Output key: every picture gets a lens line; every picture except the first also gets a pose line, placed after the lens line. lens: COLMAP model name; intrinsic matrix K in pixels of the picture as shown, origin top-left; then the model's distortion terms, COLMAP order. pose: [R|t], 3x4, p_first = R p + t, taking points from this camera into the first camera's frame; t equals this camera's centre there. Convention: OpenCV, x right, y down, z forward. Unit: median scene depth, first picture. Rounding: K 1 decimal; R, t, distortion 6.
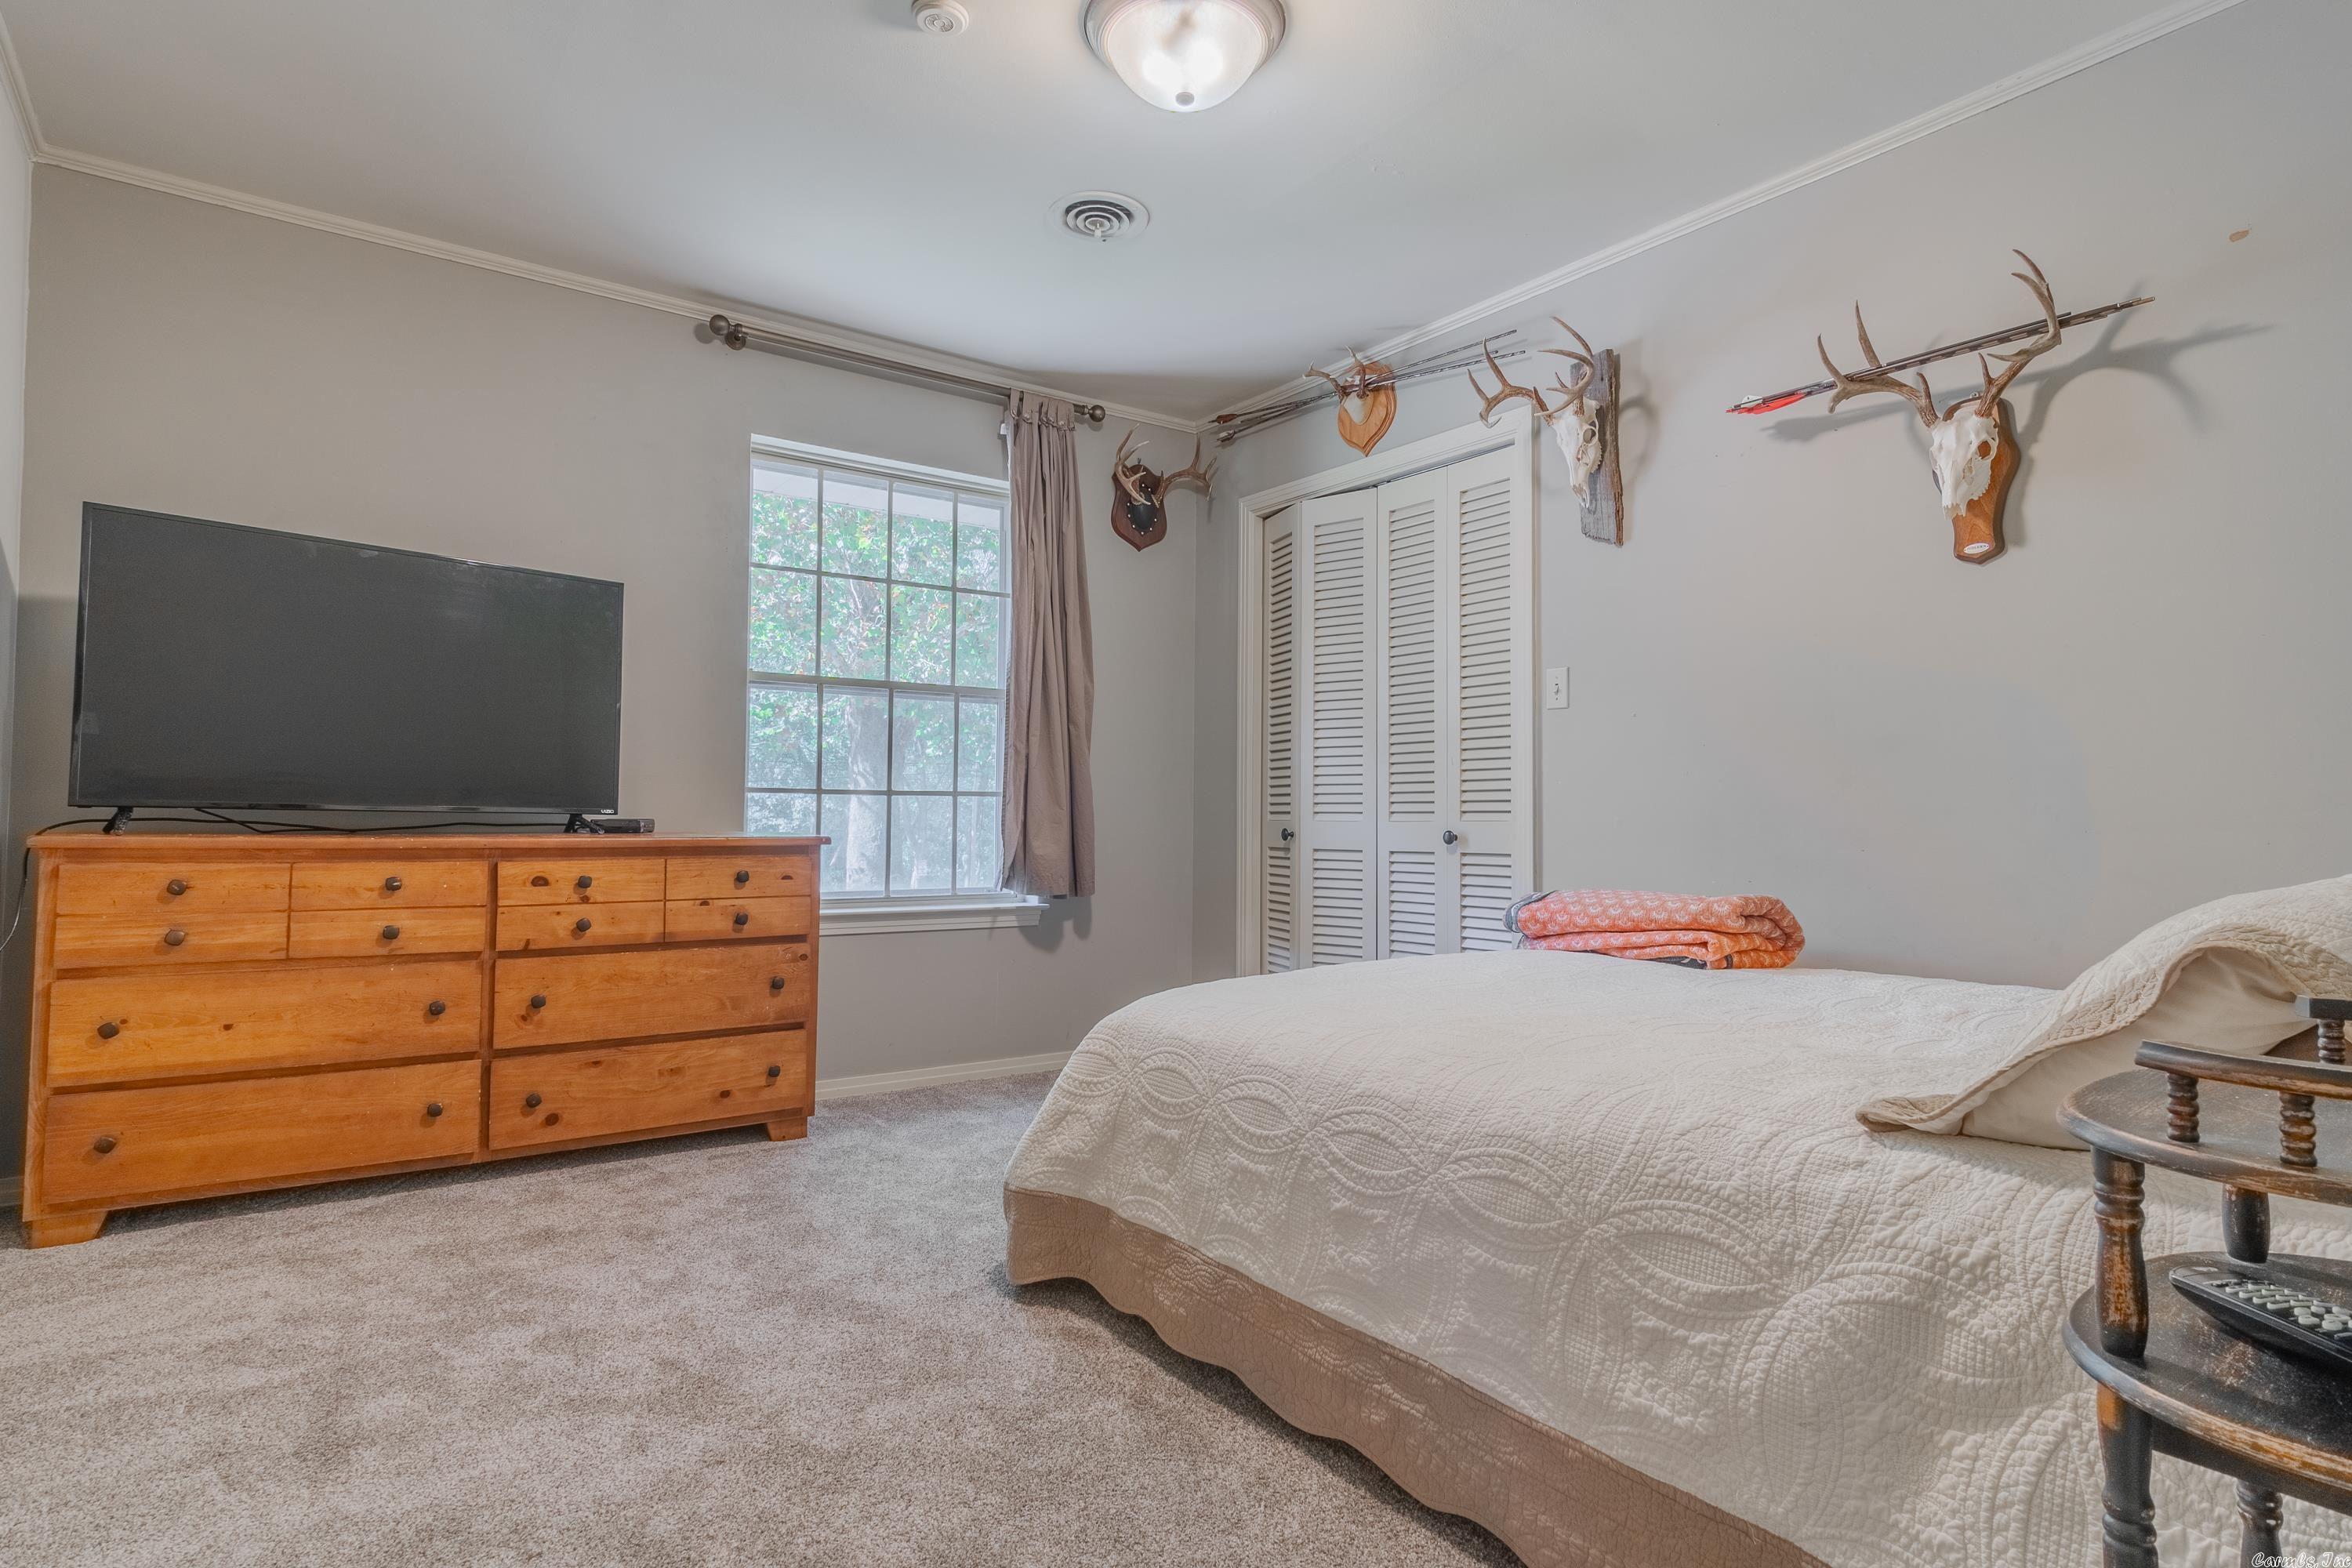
lens RADIAL K [[1242.2, 0, 1180.1], [0, 1242.2, 767.4], [0, 0, 1]] dist [0.003552, 0.000383]
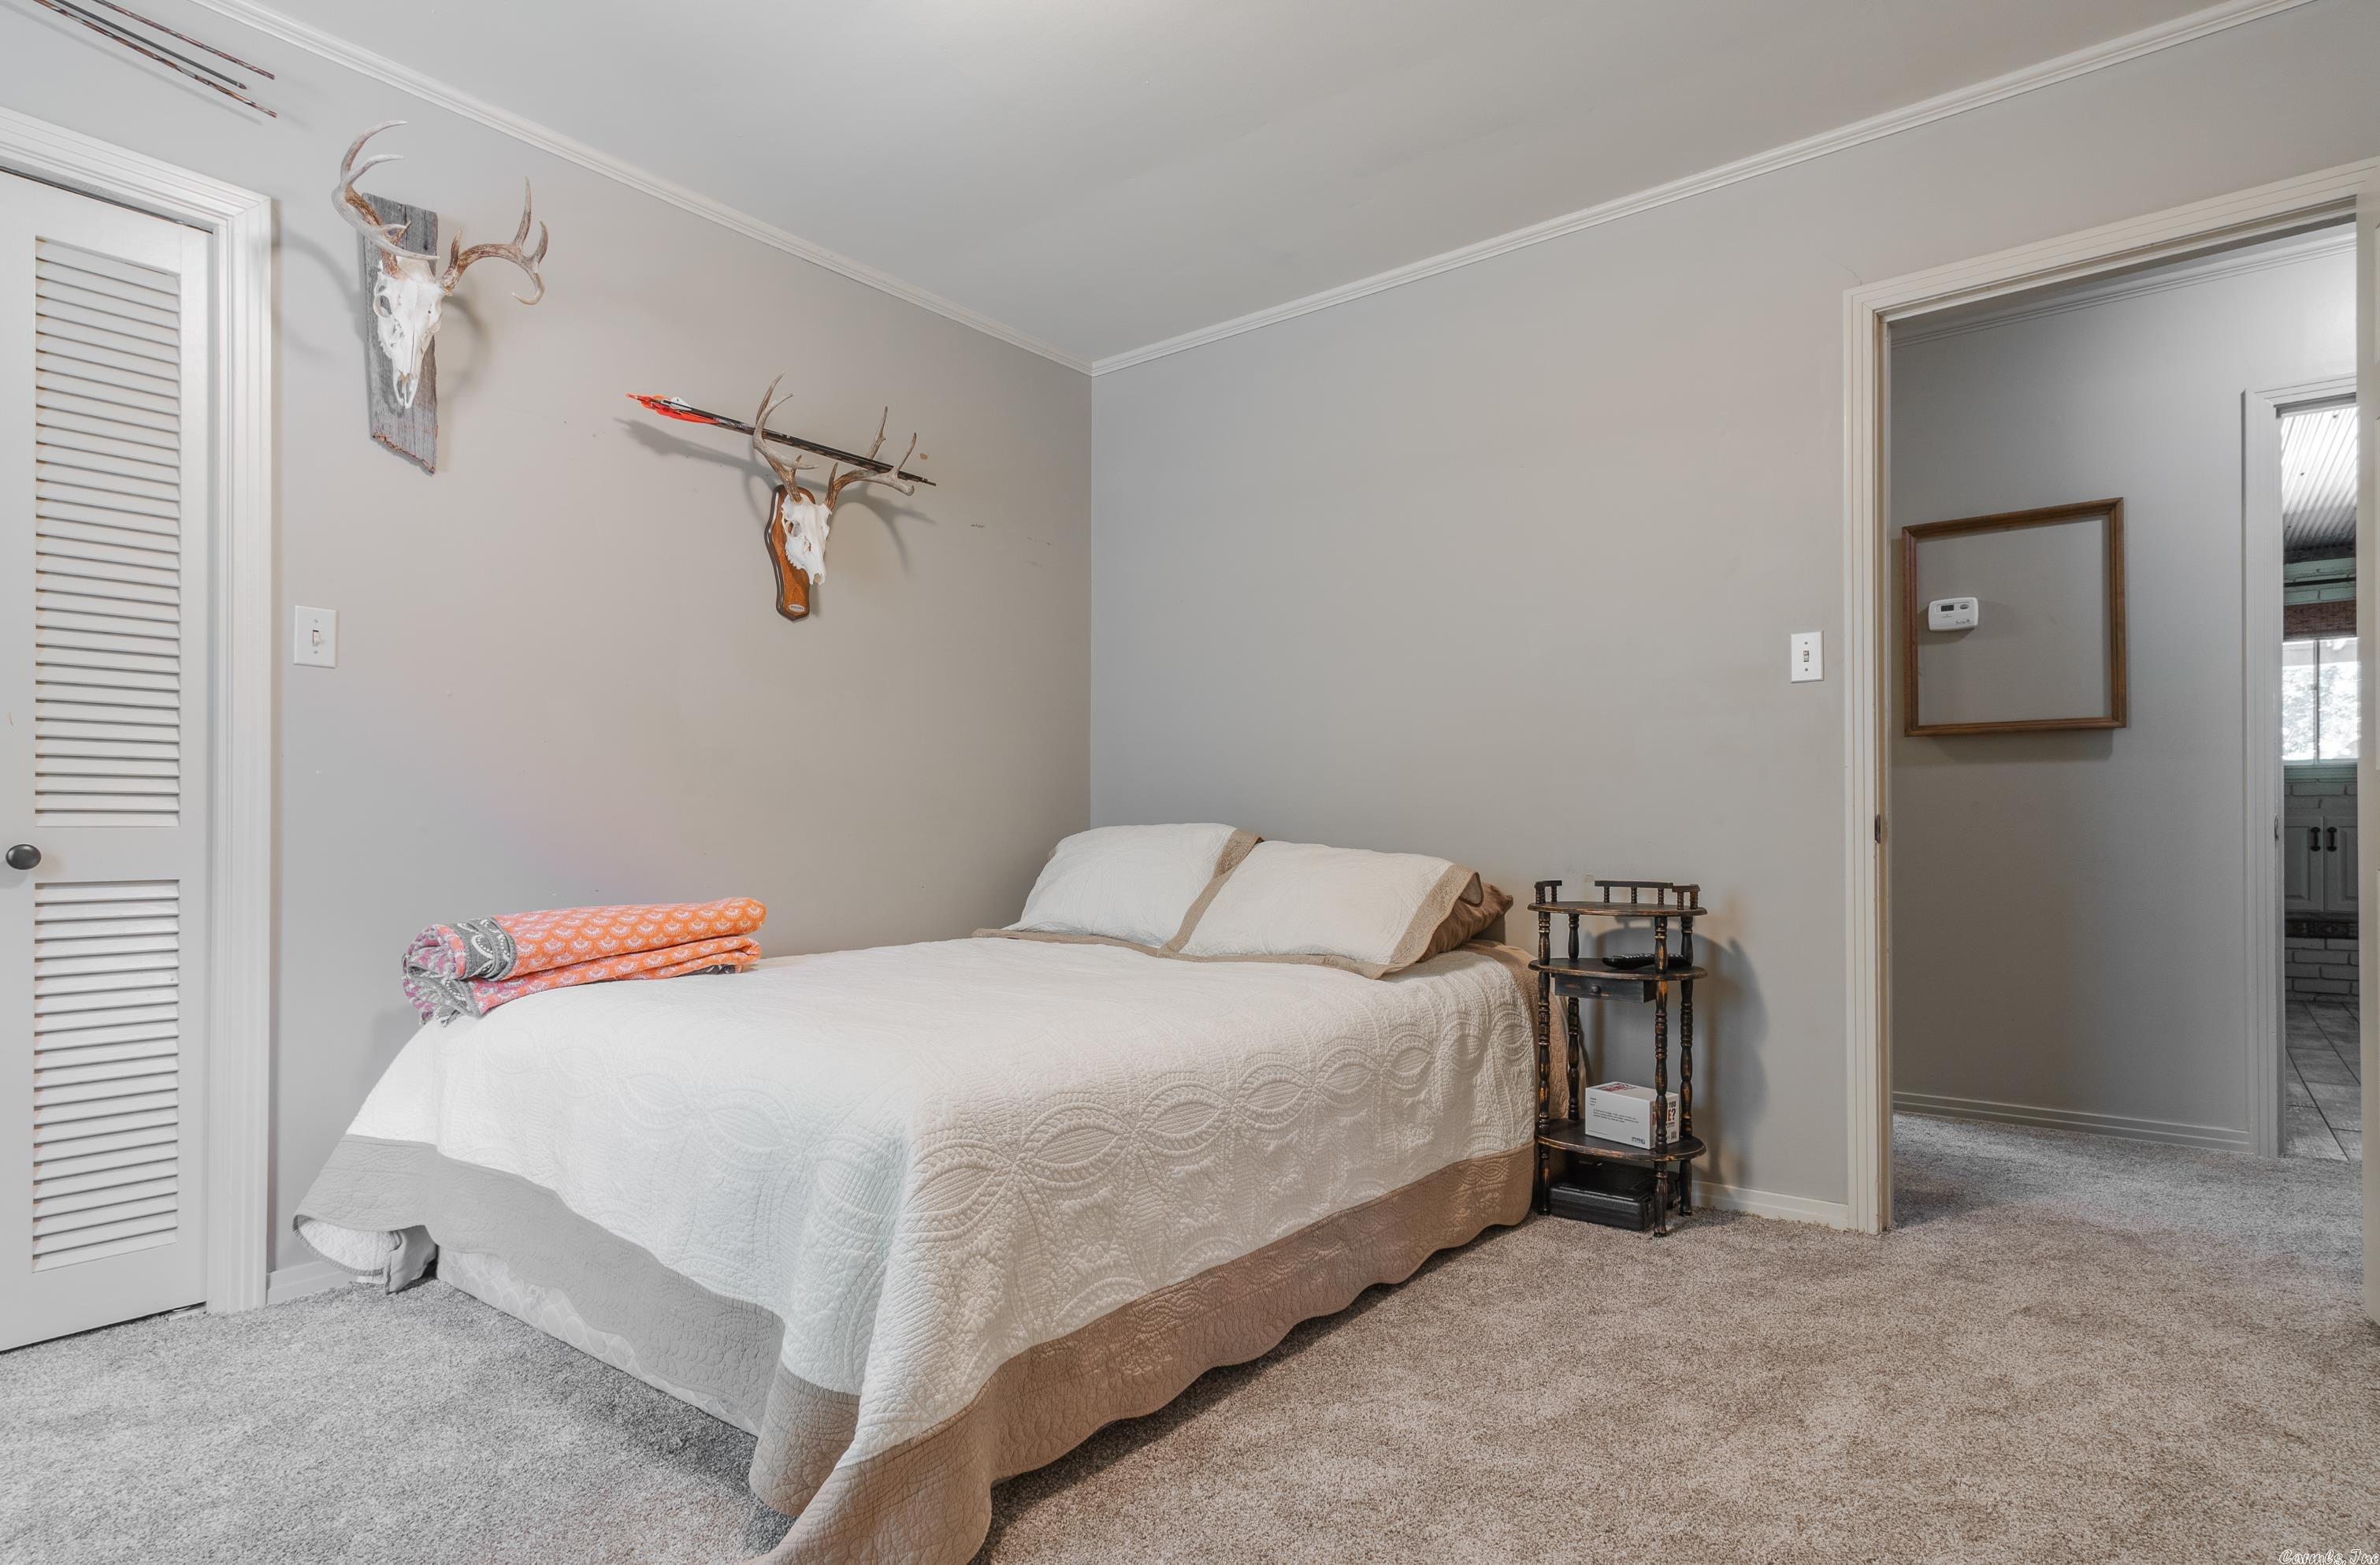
lens RADIAL K [[1284.9, 0, 1178.5], [0, 1284.9, 826.7], [0, 0, 1]] dist [0.009423, 0.001449]
pose [[-0.278003, -0.000499, 0.960580, -0.873122], [-0.042294, 0.999036, -0.011722, 0.051550], [-0.959649, -0.043885, -0.277756, 1.214532]]
